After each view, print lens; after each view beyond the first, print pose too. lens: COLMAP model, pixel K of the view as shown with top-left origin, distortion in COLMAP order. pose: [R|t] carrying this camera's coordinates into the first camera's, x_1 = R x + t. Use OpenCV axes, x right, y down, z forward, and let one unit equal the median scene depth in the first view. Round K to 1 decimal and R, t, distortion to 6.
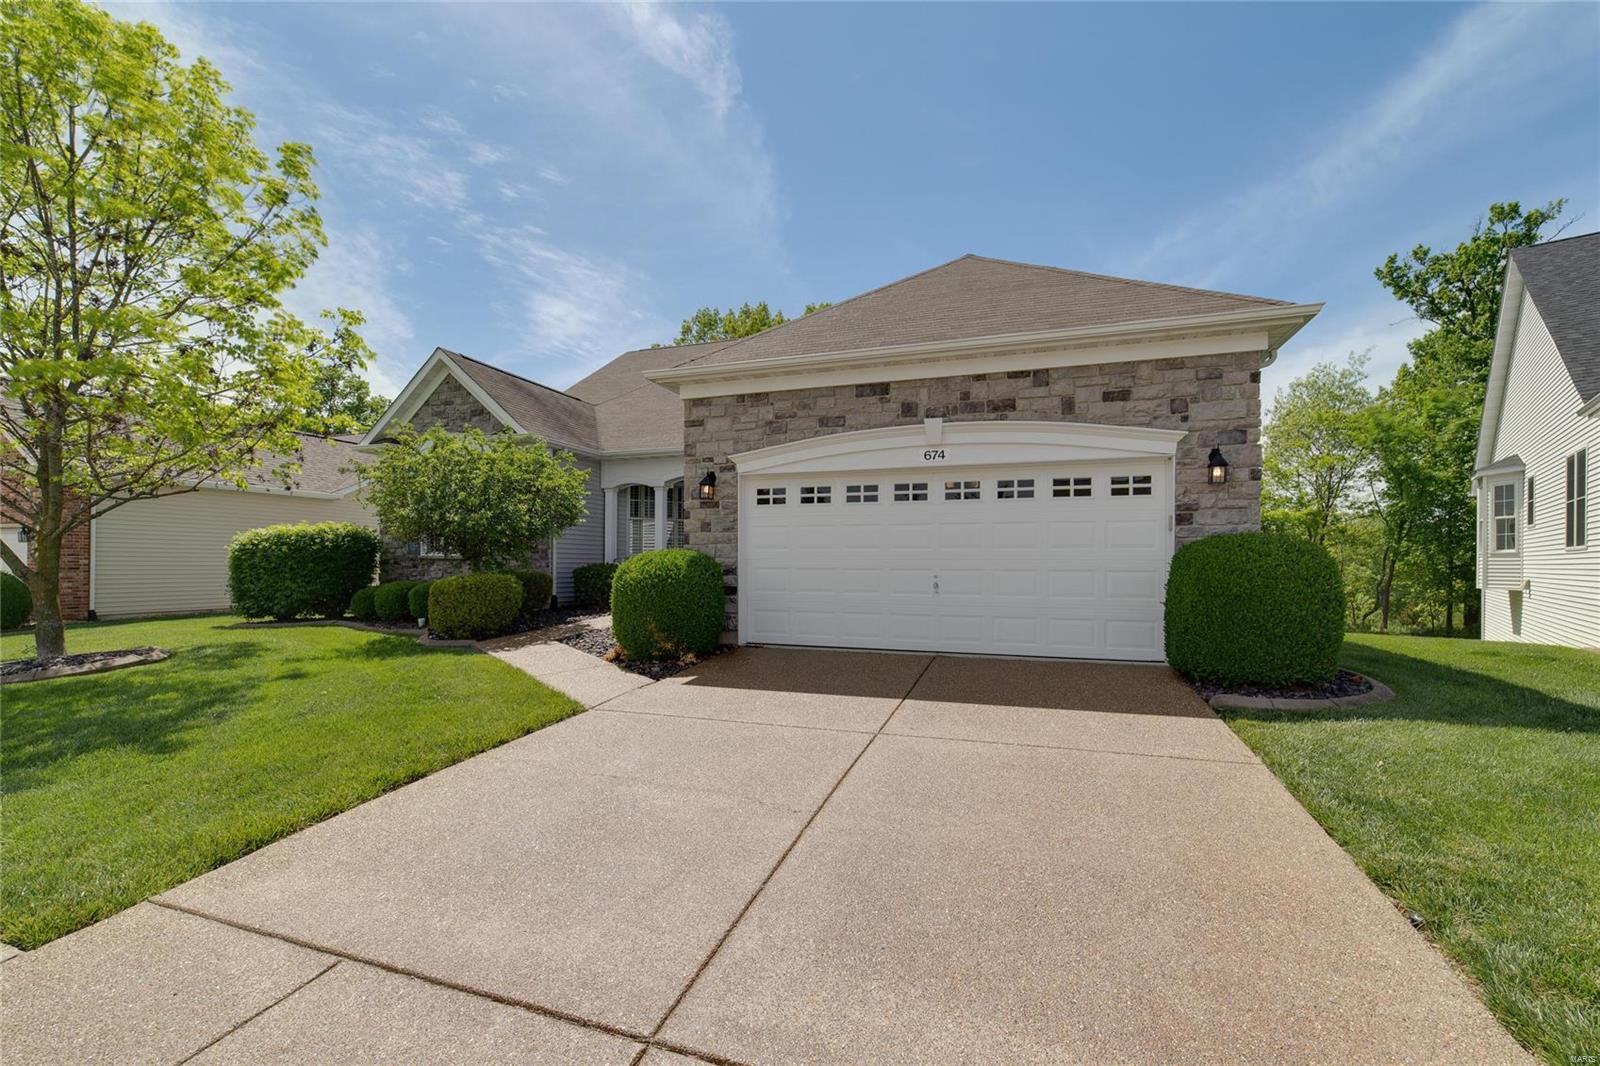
lens RADIAL K [[616.4, 0, 798.6], [0, 616.4, 549.0], [0, 0, 1]] dist [-0.043276, 0.000084]
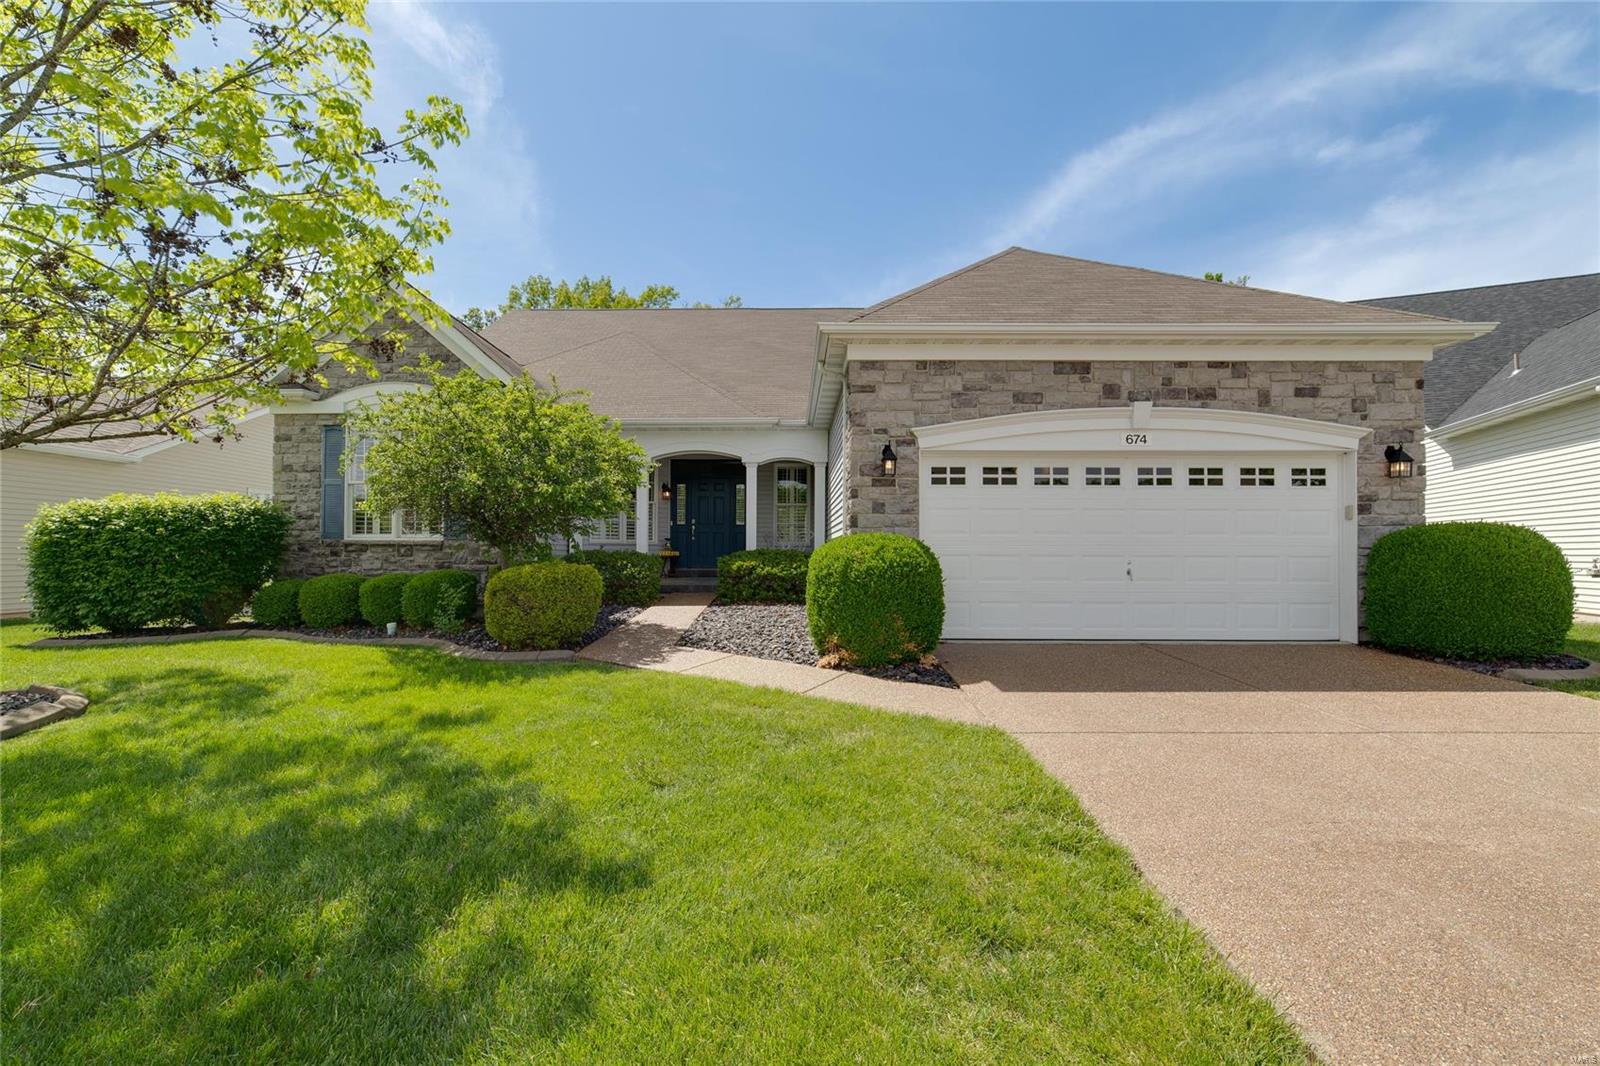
lens RADIAL K [[642.5, 0, 800.0], [0, 642.5, 533.0], [0, 0, 1]] dist [-0.033111, 0.000208]
pose [[0.959715, 0.006650, 0.280898, -0.551192], [-0.006032, 0.999977, -0.003063, 0.003308], [-0.280912, 0.001245, 0.959733, 0.166135]]
